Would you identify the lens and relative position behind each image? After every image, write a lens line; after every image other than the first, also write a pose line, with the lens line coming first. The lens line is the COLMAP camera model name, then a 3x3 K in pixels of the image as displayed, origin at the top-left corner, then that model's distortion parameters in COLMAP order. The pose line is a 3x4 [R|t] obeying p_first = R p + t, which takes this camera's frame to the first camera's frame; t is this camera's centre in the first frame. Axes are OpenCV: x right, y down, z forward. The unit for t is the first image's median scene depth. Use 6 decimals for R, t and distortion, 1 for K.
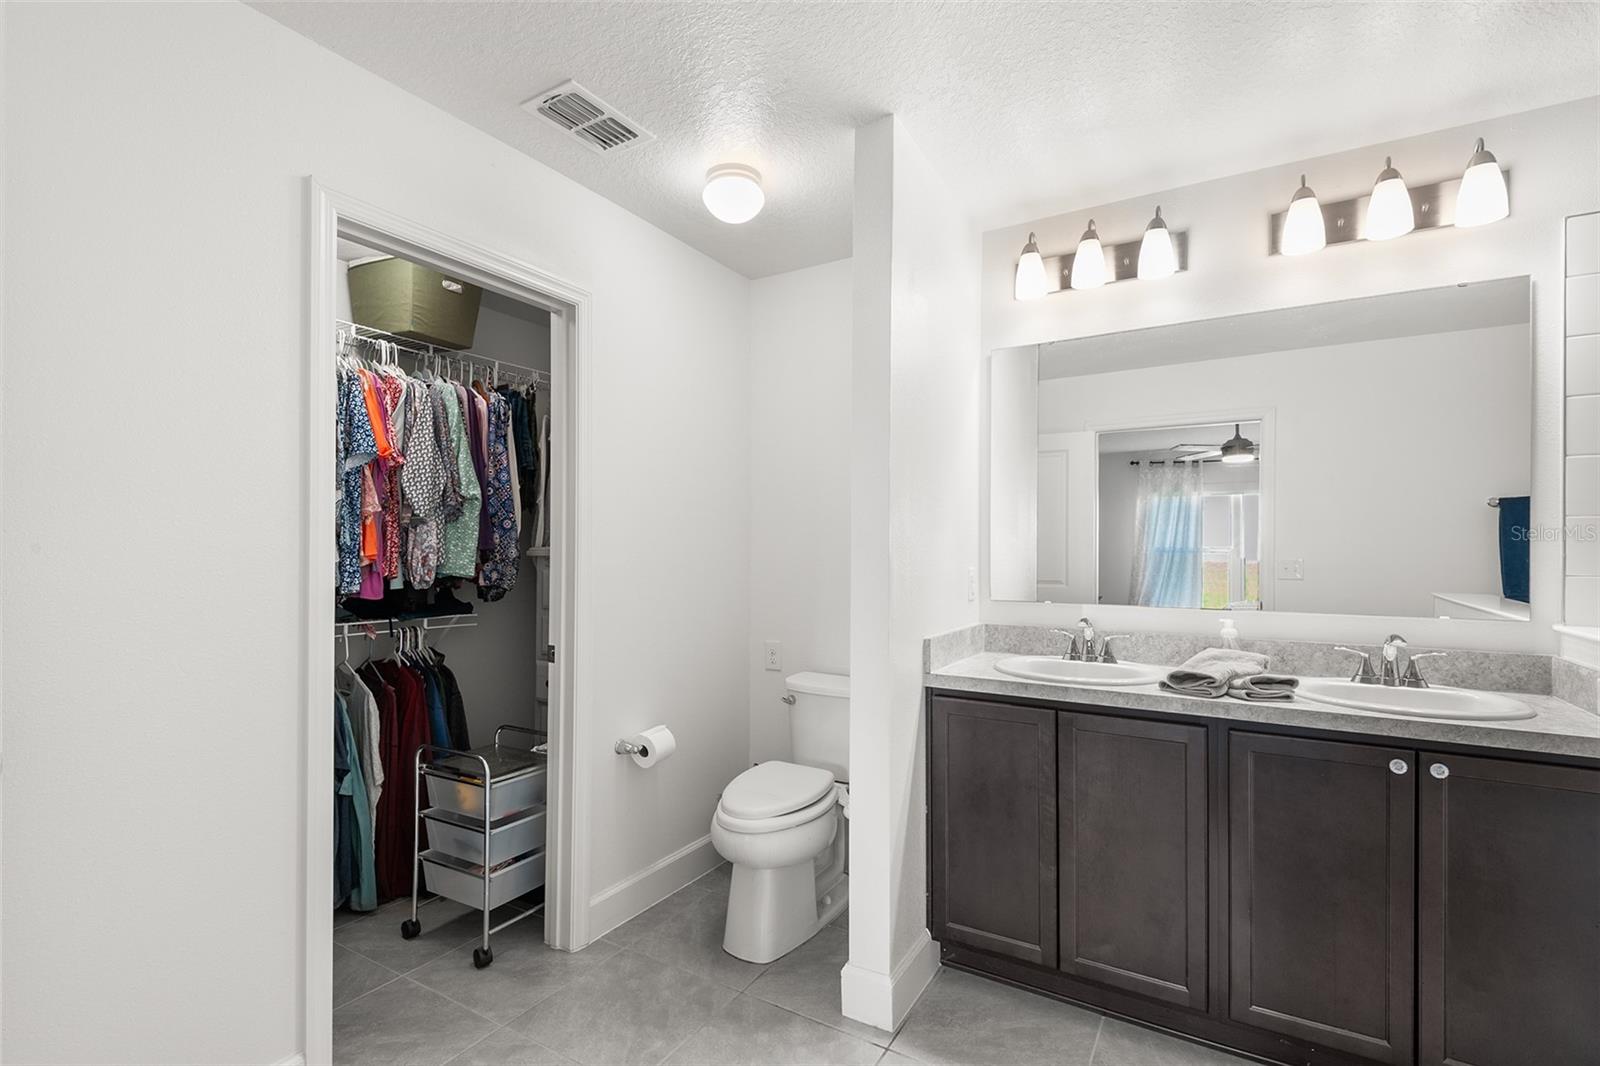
lens RADIAL K [[735.3, 0, 795.7], [0, 735.3, 544.9], [0, 0, 1]] dist [0.029339, -0.018691]
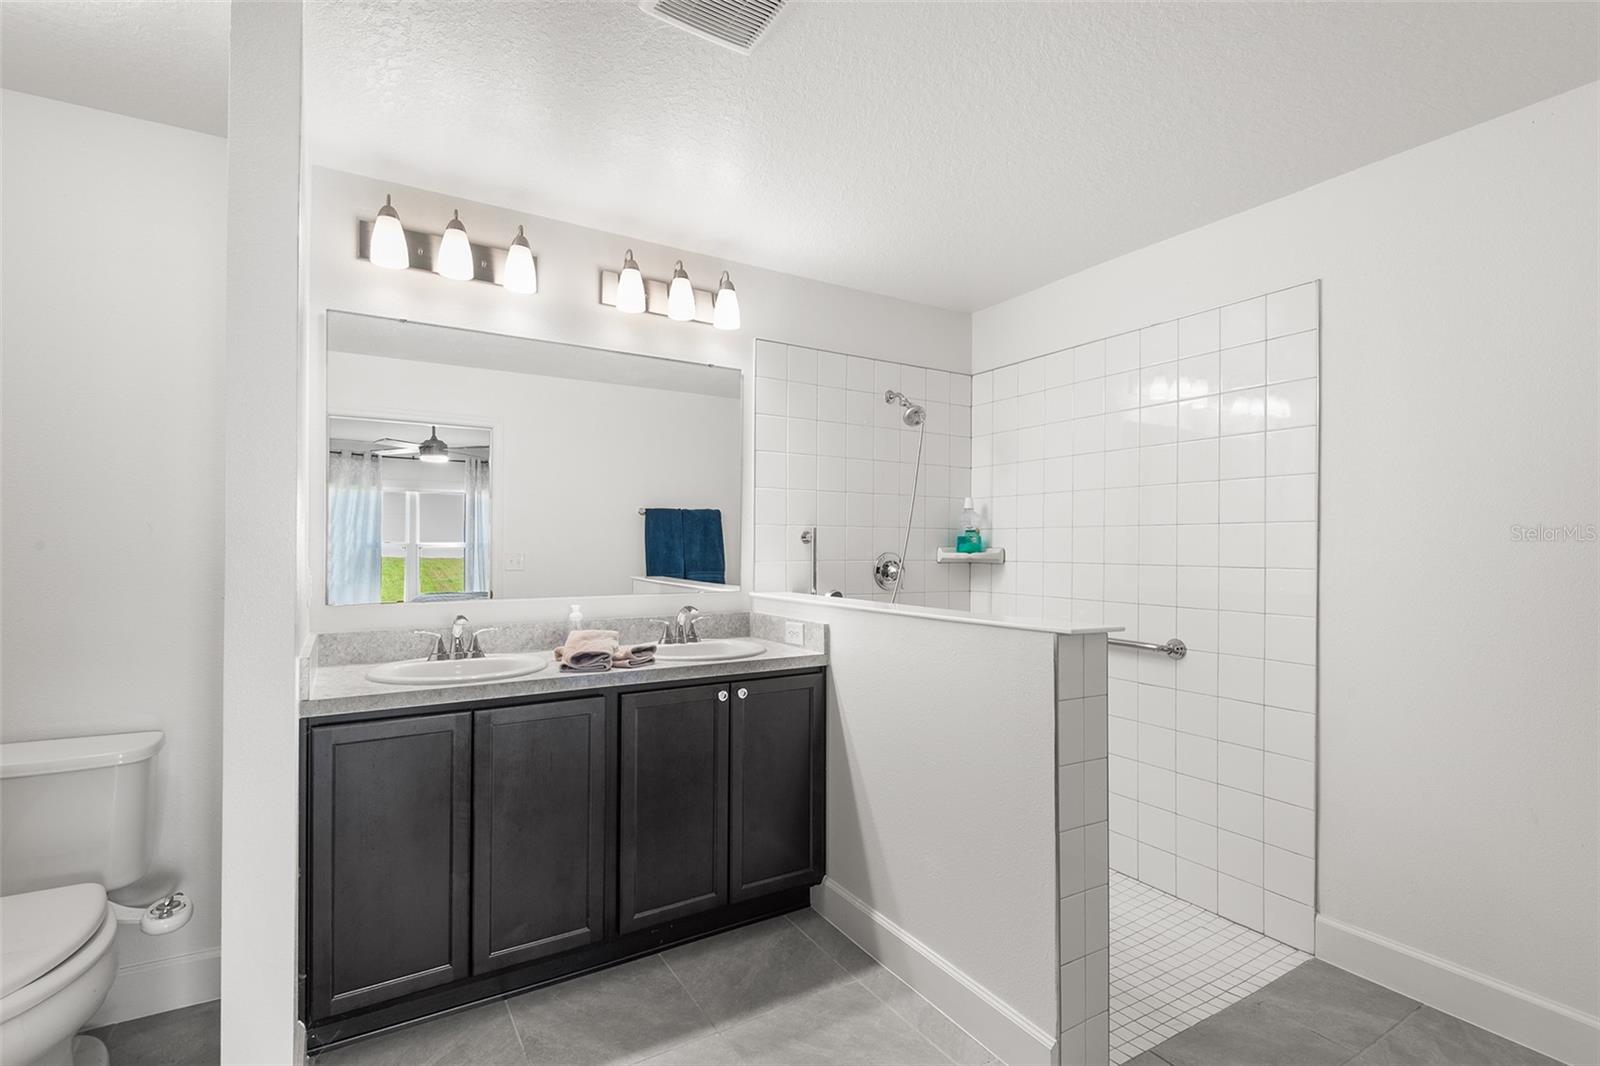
lens RADIAL K [[735.3, 0, 779.4], [0, 735.3, 540.4], [0, 0, 1]] dist [0.029339, -0.018691]
pose [[0.465731, 0.004773, 0.884914, -0.323143], [-0.006312, 0.999978, -0.002072, -0.001020], [-0.884904, -0.004621, 0.465751, 0.191312]]
